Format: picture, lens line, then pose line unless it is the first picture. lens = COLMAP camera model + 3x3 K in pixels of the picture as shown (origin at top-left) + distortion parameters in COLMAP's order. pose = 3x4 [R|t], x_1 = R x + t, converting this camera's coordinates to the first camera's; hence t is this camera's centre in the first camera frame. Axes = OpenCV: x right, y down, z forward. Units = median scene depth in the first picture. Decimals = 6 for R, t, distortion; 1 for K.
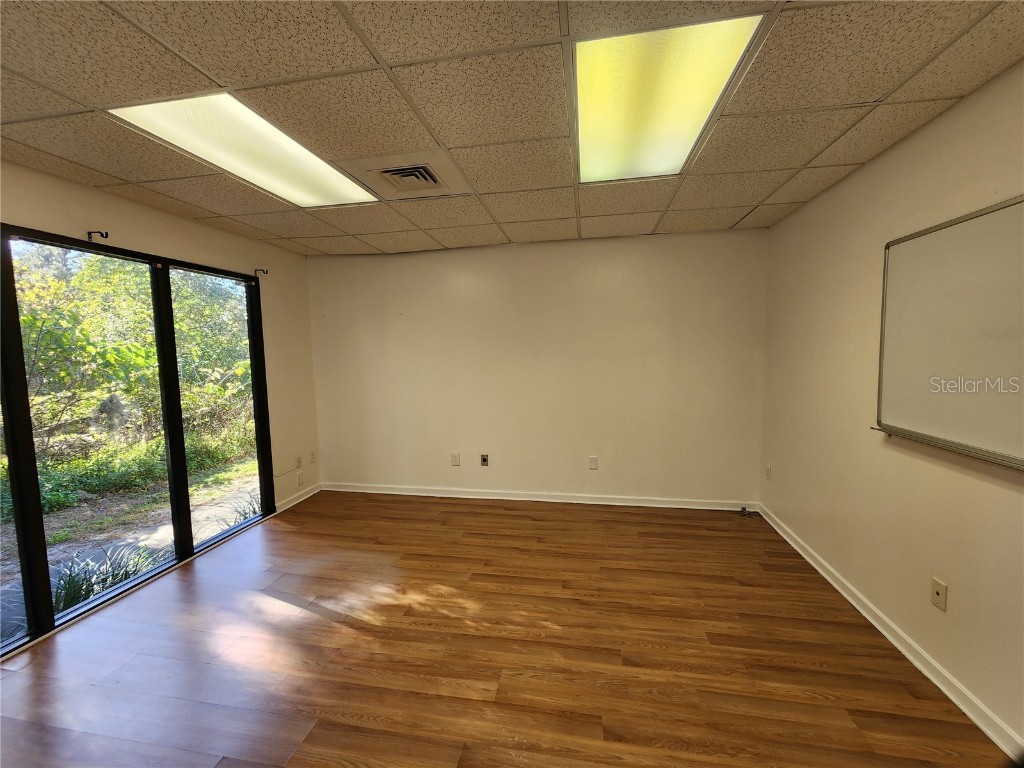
lens RADIAL K [[420.5, 0, 509.8], [0, 420.5, 383.9], [0, 0, 1]] dist [-0.001951, 0.000722]
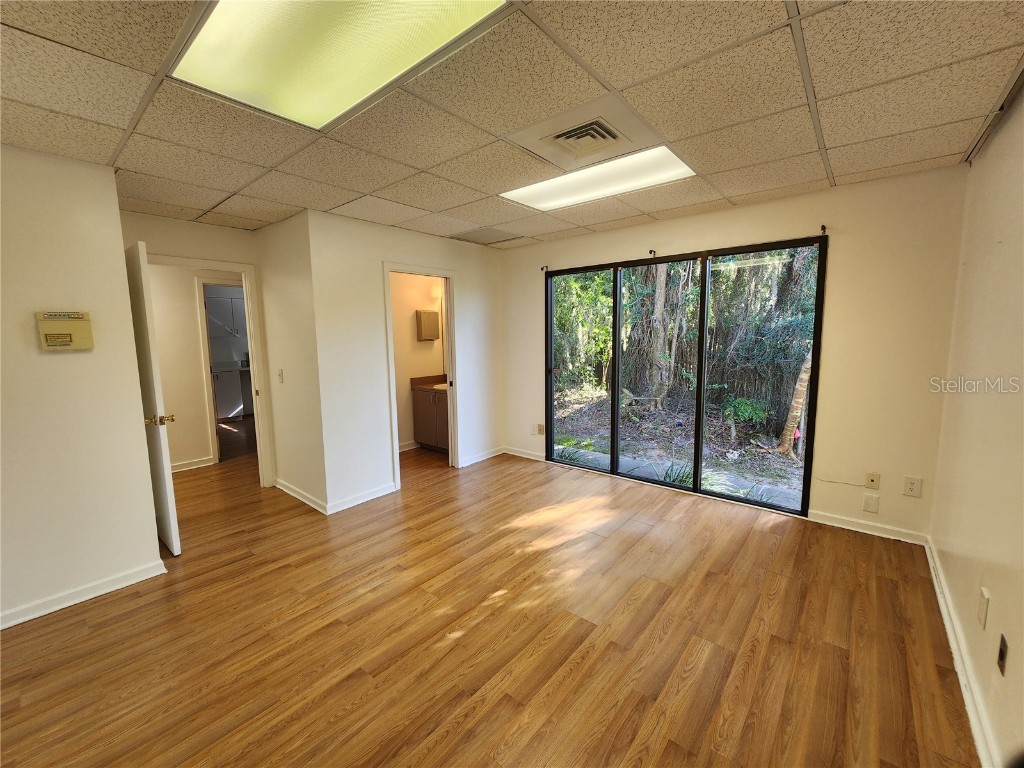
lens RADIAL K [[420.5, 0, 509.8], [0, 420.5, 383.9], [0, 0, 1]] dist [-0.001951, 0.000722]
pose [[-0.494113, 0.131087, -0.859458, 0.582009], [-0.047097, 0.983080, 0.177018, -0.108759], [0.868121, 0.127945, -0.479579, 1.157771]]
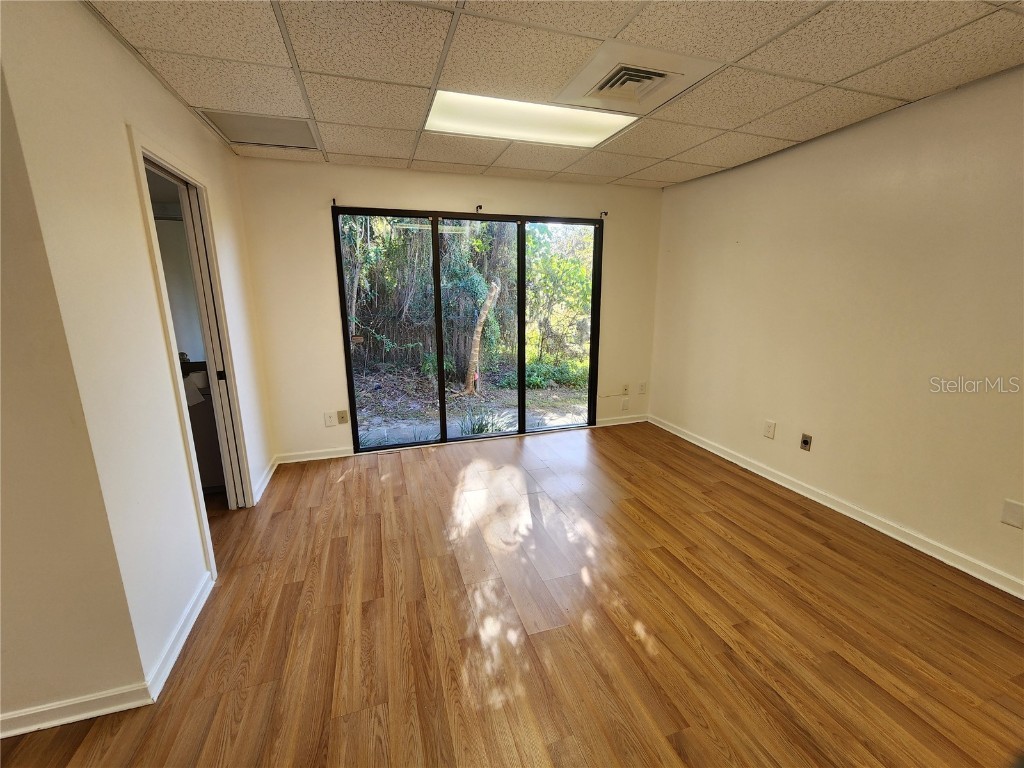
lens RADIAL K [[421.9, 0, 511.3], [0, 421.9, 382.7], [0, 0, 1]] dist [0.002812, 0.000339]
pose [[0.476177, 0.203863, -0.855392, 0.441344], [-0.076966, 0.978684, 0.190402, -0.029511], [0.875975, -0.024829, 0.481717, 0.299202]]
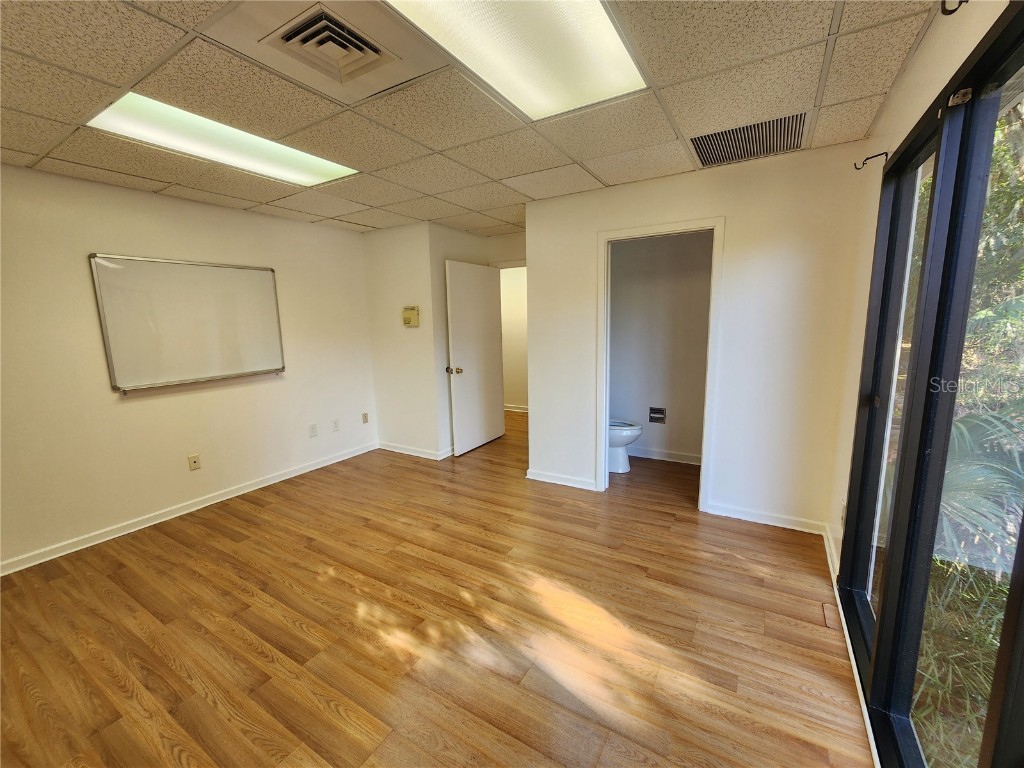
lens RADIAL K [[419.3, 0, 511.1], [0, 419.3, 384.5], [0, 0, 1]] dist [-0.000352, 0.000324]
pose [[-0.933575, -0.016727, 0.357990, -0.614946], [0.068154, 0.972394, 0.223169, -0.101601], [-0.351841, 0.232743, -0.906663, 1.361015]]
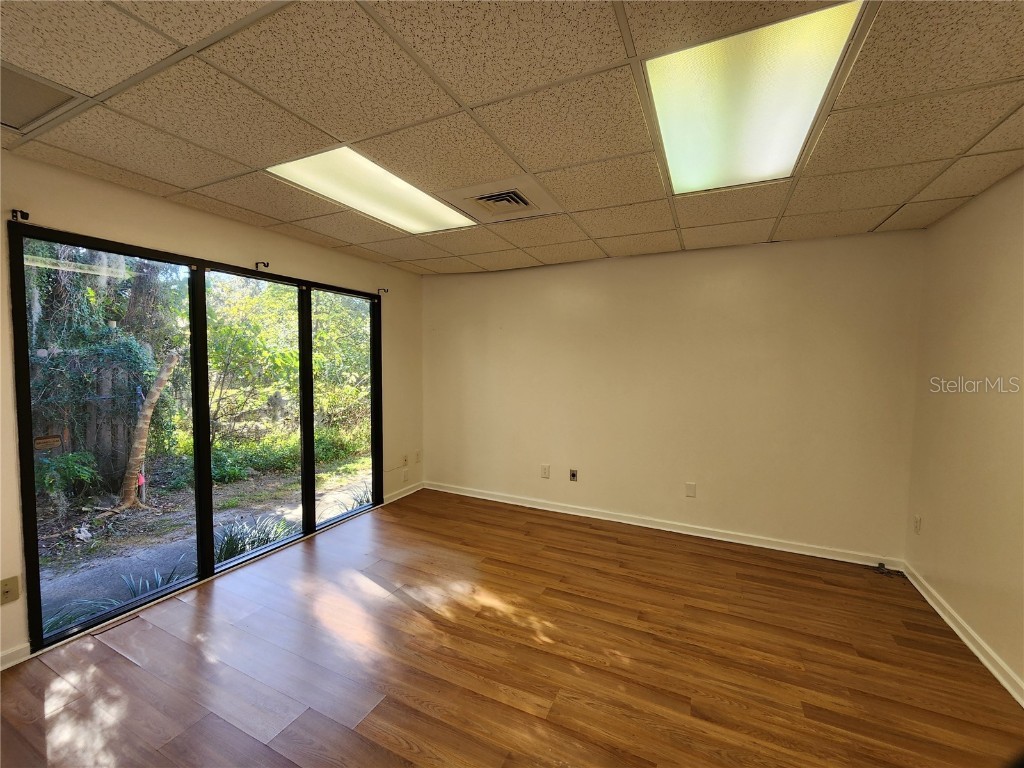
lens RADIAL K [[420.5, 0, 509.8], [0, 420.5, 383.9], [0, 0, 1]] dist [-0.001951, 0.000722]
pose [[0.963808, 0.042525, -0.263183, 0.068239], [-0.049972, 0.998516, -0.021665, -0.007512], [0.261871, 0.034032, 0.964503, -0.005986]]
